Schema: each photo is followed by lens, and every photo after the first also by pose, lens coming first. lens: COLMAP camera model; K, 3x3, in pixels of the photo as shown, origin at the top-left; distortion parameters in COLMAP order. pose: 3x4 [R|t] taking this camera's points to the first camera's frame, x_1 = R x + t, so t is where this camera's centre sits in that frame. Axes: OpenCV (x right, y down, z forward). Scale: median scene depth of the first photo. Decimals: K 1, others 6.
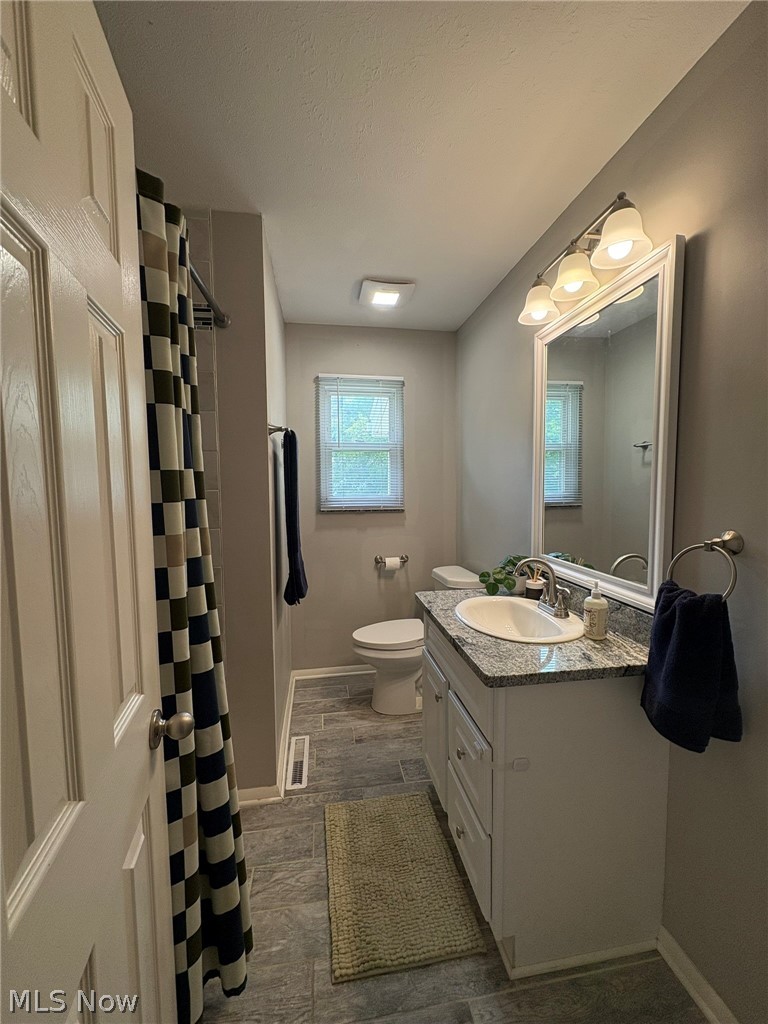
lens RADIAL K [[410.0, 0, 385.1], [0, 410.0, 512.5], [0, 0, 1]] dist [0.011115, 0.000188]
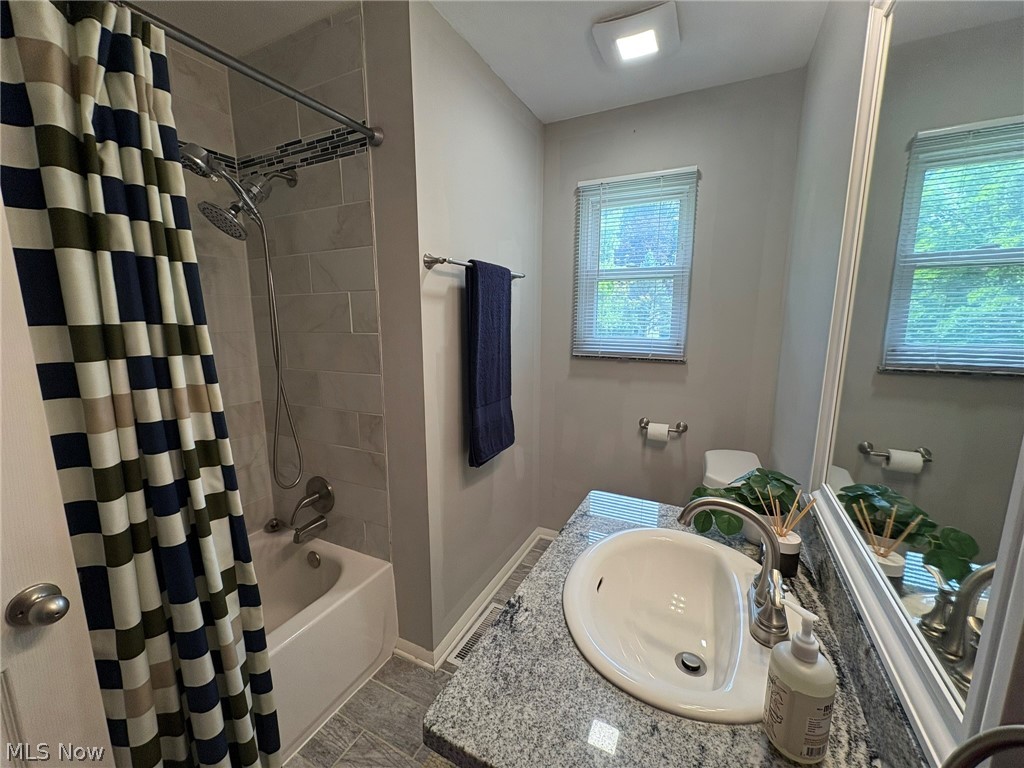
lens RADIAL K [[410.0, 0, 511.4], [0, 410.0, 383.3], [0, 0, 1]] dist [0.011115, 0.000188]
pose [[0.810042, 0.105479, -0.576806, 0.225781], [-0.046829, 0.992183, 0.115673, -0.037805], [0.584498, -0.066689, 0.808650, 0.248434]]
